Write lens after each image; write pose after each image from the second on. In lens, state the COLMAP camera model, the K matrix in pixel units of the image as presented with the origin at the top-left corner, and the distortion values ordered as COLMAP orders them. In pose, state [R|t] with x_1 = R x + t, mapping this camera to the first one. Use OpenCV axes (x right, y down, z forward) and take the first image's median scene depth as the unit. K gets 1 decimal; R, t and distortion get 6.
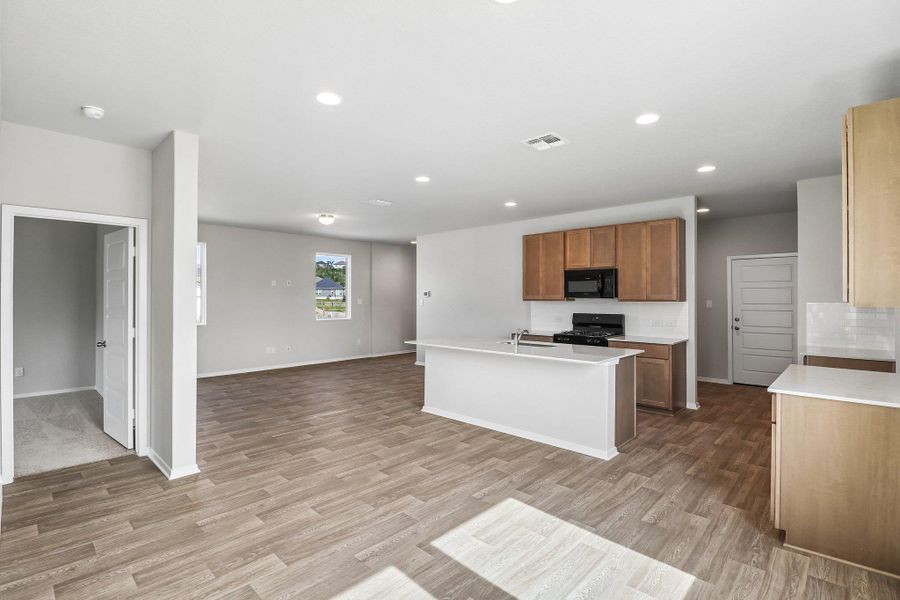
lens RADIAL K [[422.0, 0, 448.5], [0, 422.0, 298.2], [0, 0, 1]] dist [-0.003021, -0.001714]
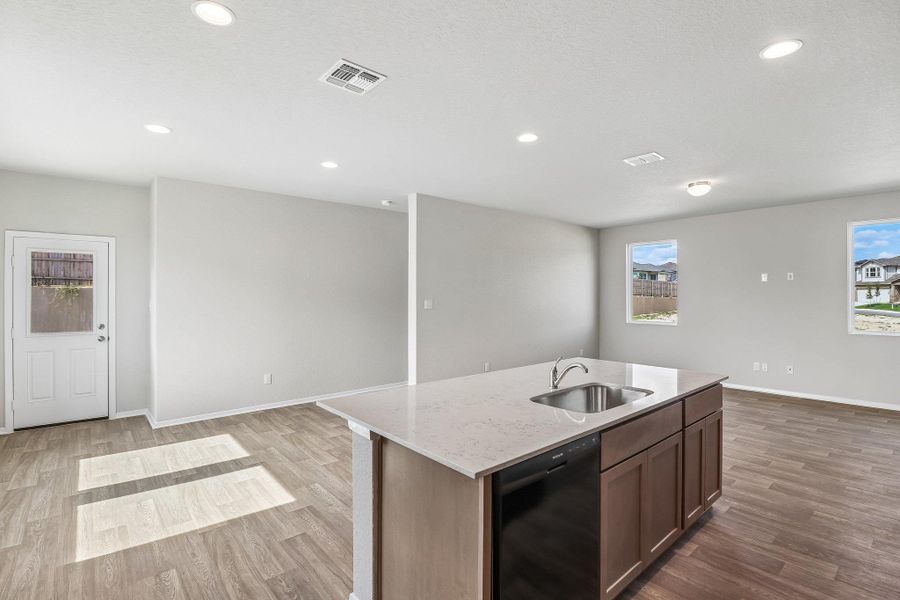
lens RADIAL K [[422.0, 0, 448.5], [0, 422.0, 298.2], [0, 0, 1]] dist [-0.003021, -0.001714]
pose [[-0.099645, 0.010032, -0.994972, 1.326569], [0.004302, 0.999944, 0.009651, -0.020453], [0.995014, -0.003319, -0.099683, 1.752273]]
